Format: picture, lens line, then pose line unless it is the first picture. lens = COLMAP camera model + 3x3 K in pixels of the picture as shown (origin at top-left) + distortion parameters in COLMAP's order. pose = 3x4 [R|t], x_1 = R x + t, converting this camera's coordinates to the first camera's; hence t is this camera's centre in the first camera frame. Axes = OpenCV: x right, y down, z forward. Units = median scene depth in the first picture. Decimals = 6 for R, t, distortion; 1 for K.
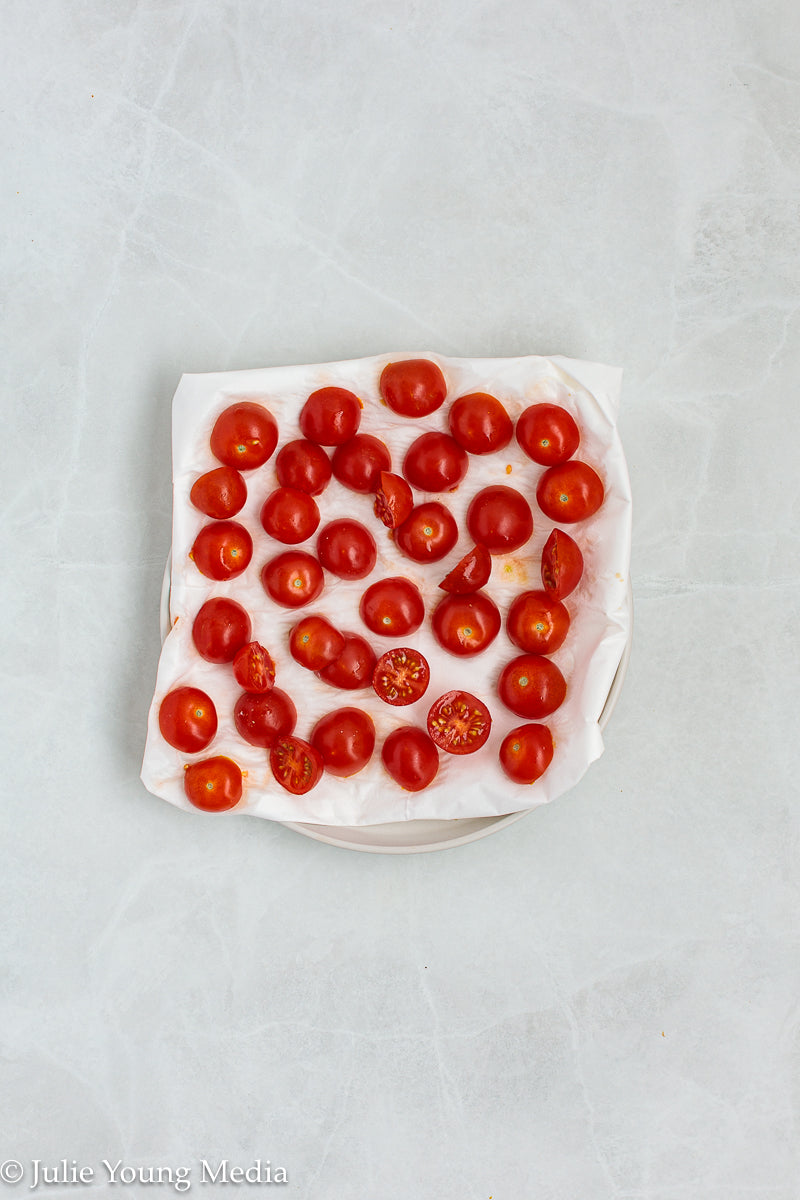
lens RADIAL K [[4198.5, 0, 400.0], [0, 4198.5, 600.0], [0, 0, 1]] dist [0.059872, -0.525003]
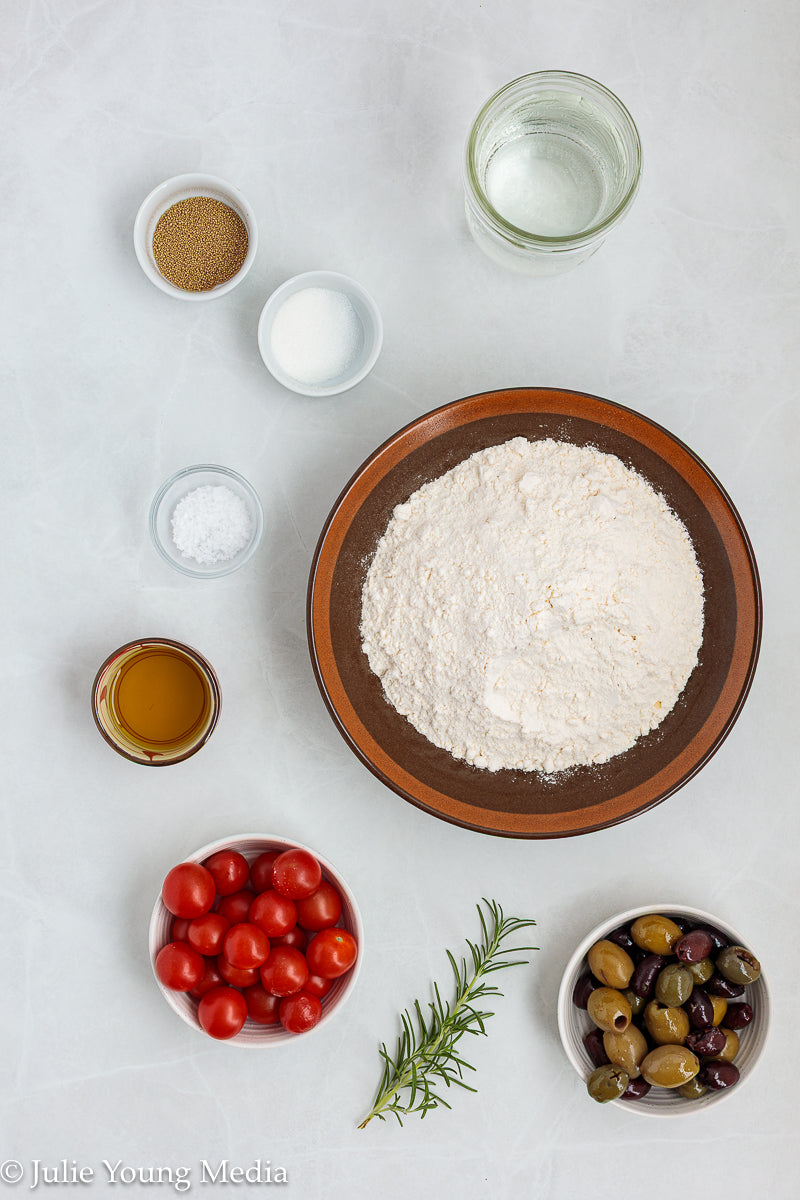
lens RADIAL K [[4198.5, 0, 400.0], [0, 4198.5, 600.0], [0, 0, 1]] dist [0.059872, -0.525003]
pose [[0.999999, -0.000302, 0.001434, -0.001971], [0.000311, 0.999981, -0.006170, 0.003355], [-0.001432, 0.006171, 0.999980, -0.312166]]
